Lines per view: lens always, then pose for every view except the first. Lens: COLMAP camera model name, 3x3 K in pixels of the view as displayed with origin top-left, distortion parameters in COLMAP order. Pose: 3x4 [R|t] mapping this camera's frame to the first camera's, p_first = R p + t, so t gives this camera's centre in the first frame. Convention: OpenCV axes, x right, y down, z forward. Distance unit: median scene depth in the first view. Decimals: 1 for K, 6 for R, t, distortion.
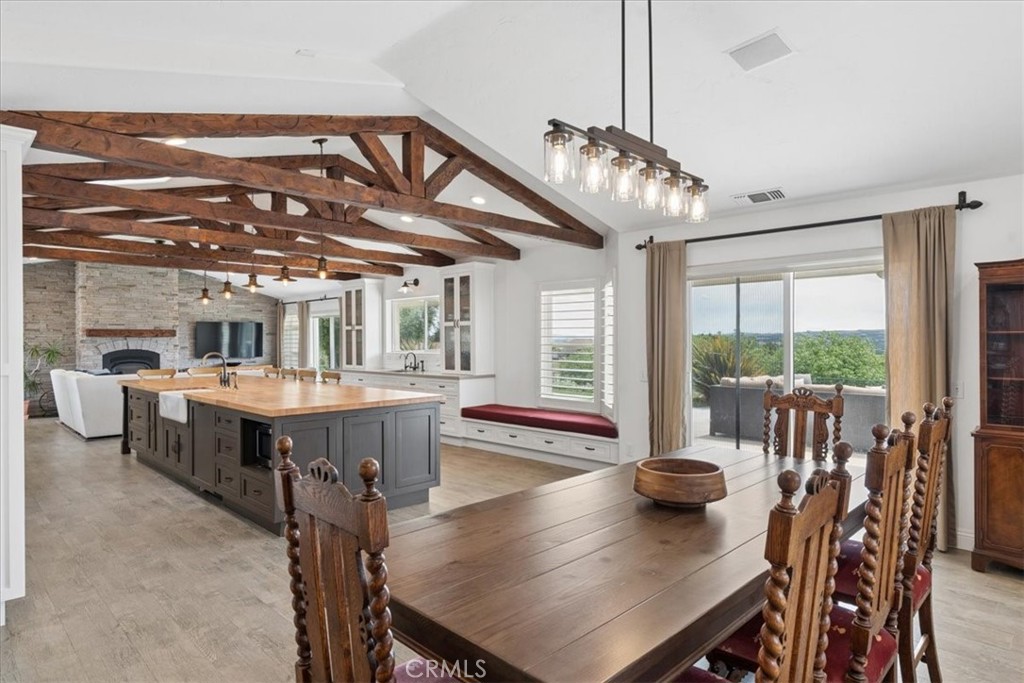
lens RADIAL K [[572.6, 0, 509.4], [0, 572.6, 344.0], [0, 0, 1]] dist [-0.007248, -0.000740]
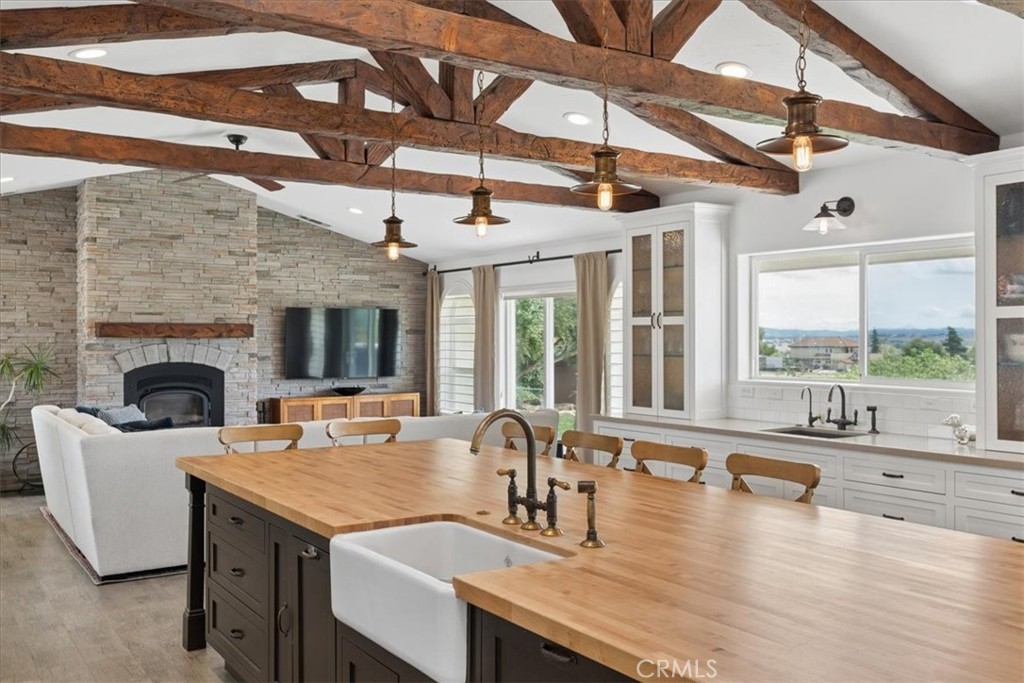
lens RADIAL K [[915.7, 0, 512.0], [0, 915.7, 338.5], [0, 0, 1]] dist [-0.005438, 0.000020]
pose [[0.979678, 0.005055, -0.200512, -0.237207], [-0.006176, 0.999969, -0.004964, -0.011102], [0.200480, 0.006101, 0.979679, 0.304102]]
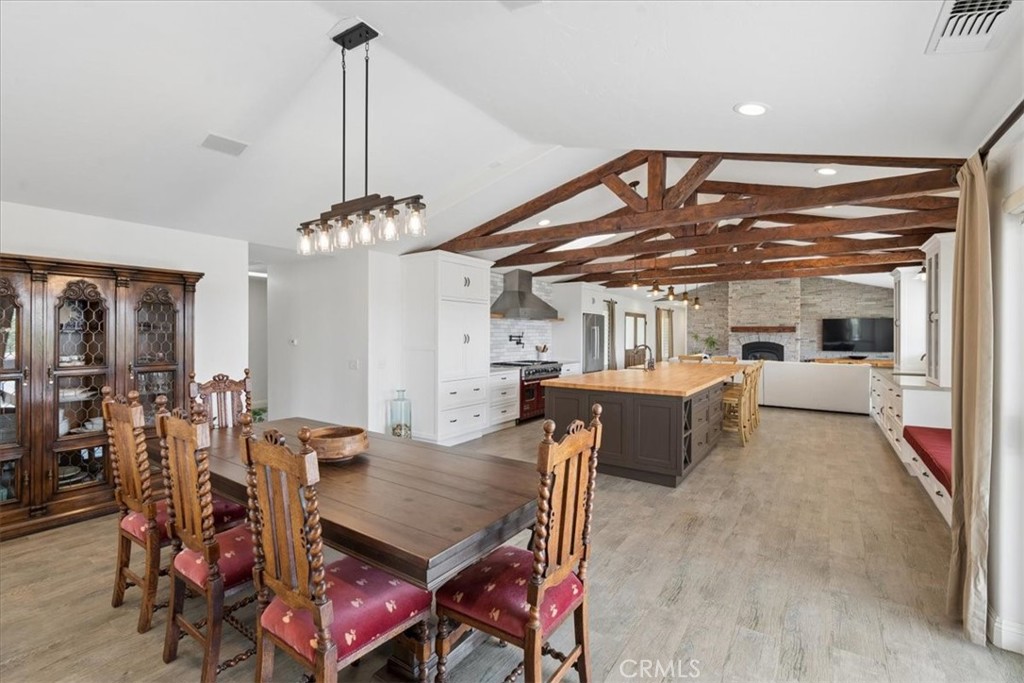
lens RADIAL K [[461.0, 0, 510.9], [0, 461.0, 333.3], [0, 0, 1]] dist [-0.012616, -0.000047]
pose [[0.180048, 0.004363, -0.983648, 0.324801], [-0.010441, 0.999942, 0.002524, -0.007581], [0.983602, 0.009816, 0.180083, 0.268047]]
